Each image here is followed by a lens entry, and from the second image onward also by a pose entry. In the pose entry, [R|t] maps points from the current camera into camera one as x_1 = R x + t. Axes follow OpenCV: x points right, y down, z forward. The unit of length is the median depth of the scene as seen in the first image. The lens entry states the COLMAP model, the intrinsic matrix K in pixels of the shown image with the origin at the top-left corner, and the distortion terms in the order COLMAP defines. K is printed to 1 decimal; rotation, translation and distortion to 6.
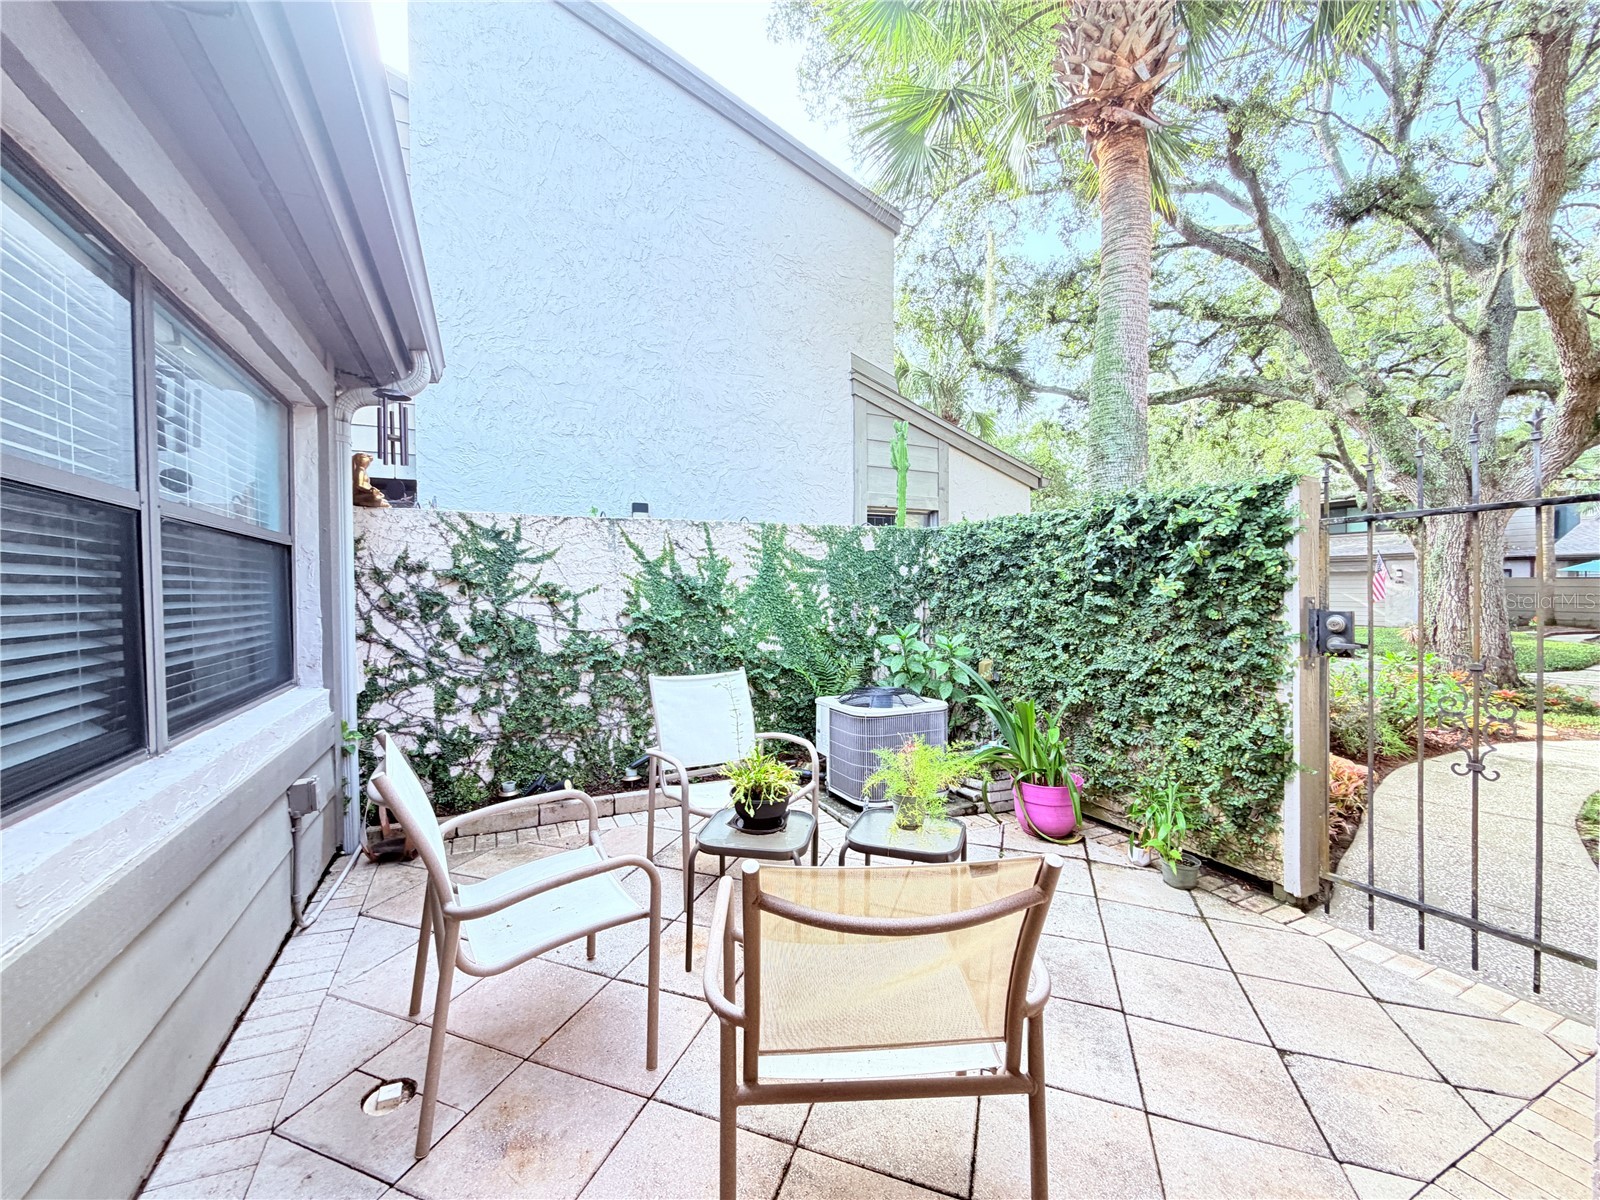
lens RADIAL K [[638.4, 0, 794.9], [0, 638.4, 597.4], [0, 0, 1]] dist [-0.001809, 0.000204]
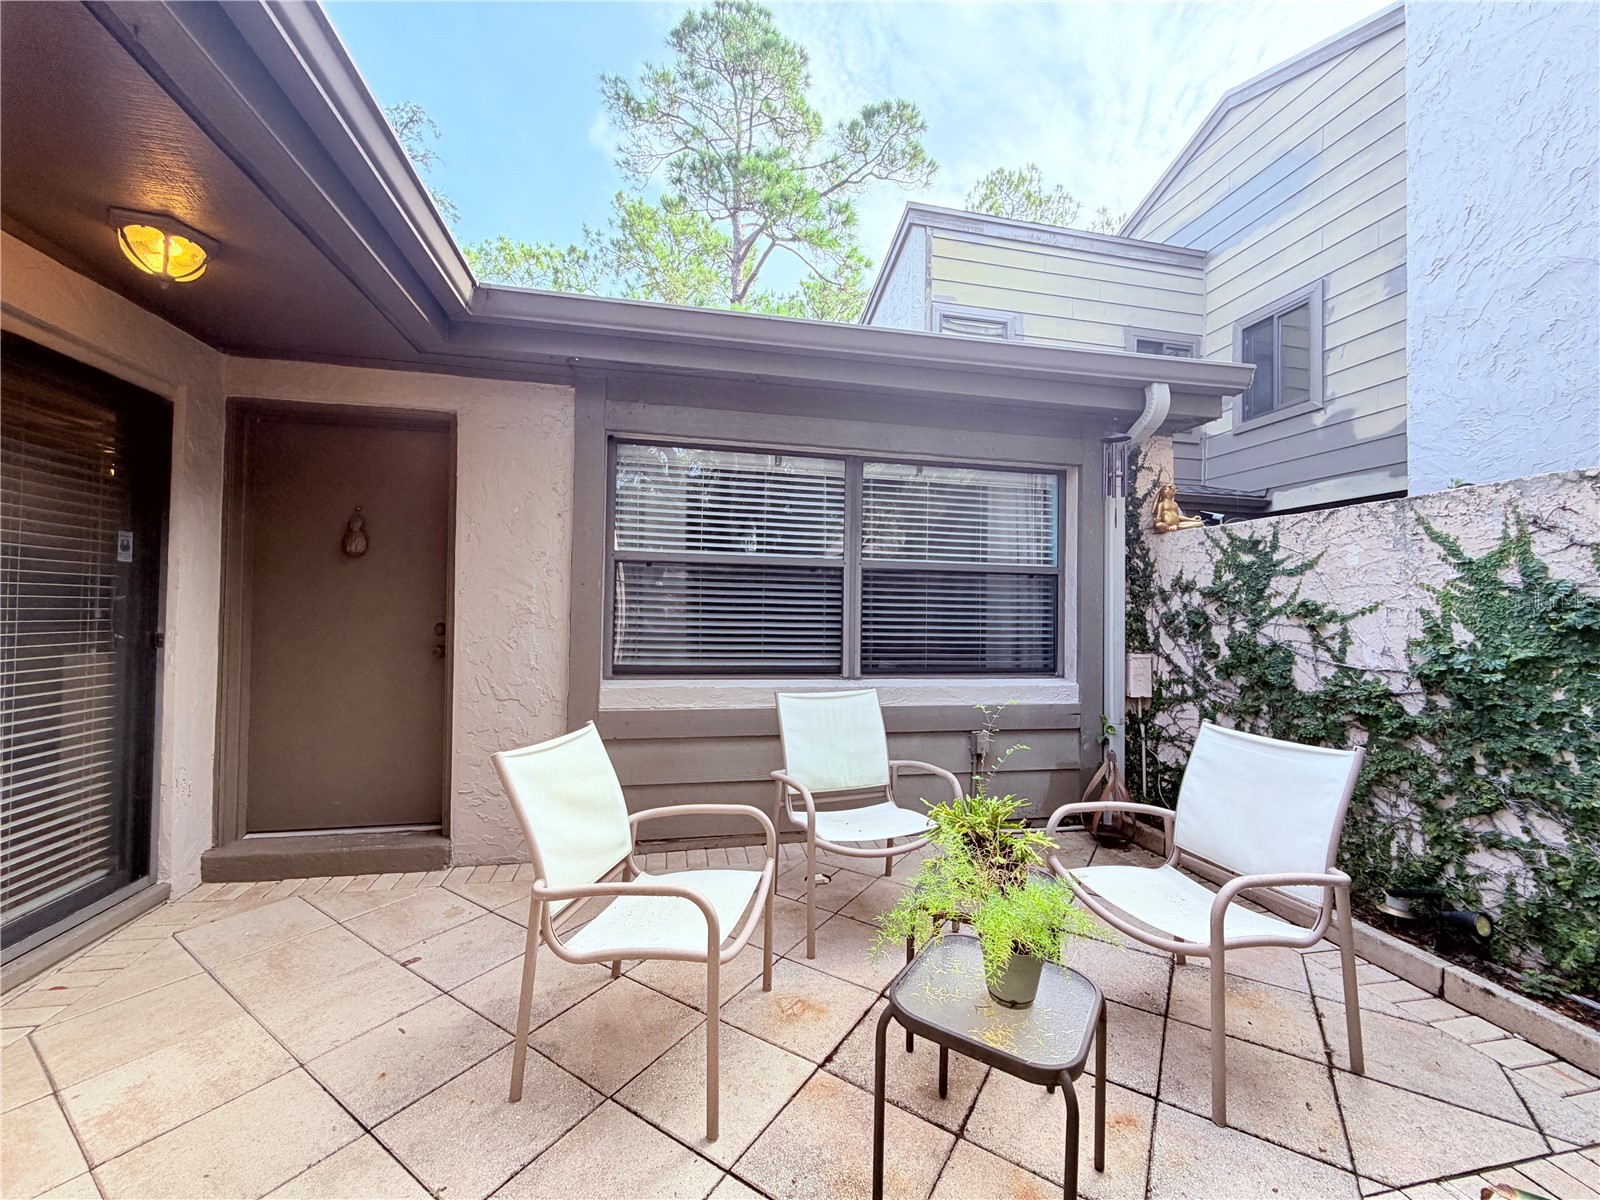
lens RADIAL K [[638.4, 0, 797.5], [0, 638.4, 597.7], [0, 0, 1]] dist [-0.001809, 0.000204]
pose [[-0.234040, -0.018085, -0.972059, 0.517647], [-0.027991, 0.999538, -0.011857, 0.000712], [0.971824, 0.024434, -0.234438, 0.600237]]
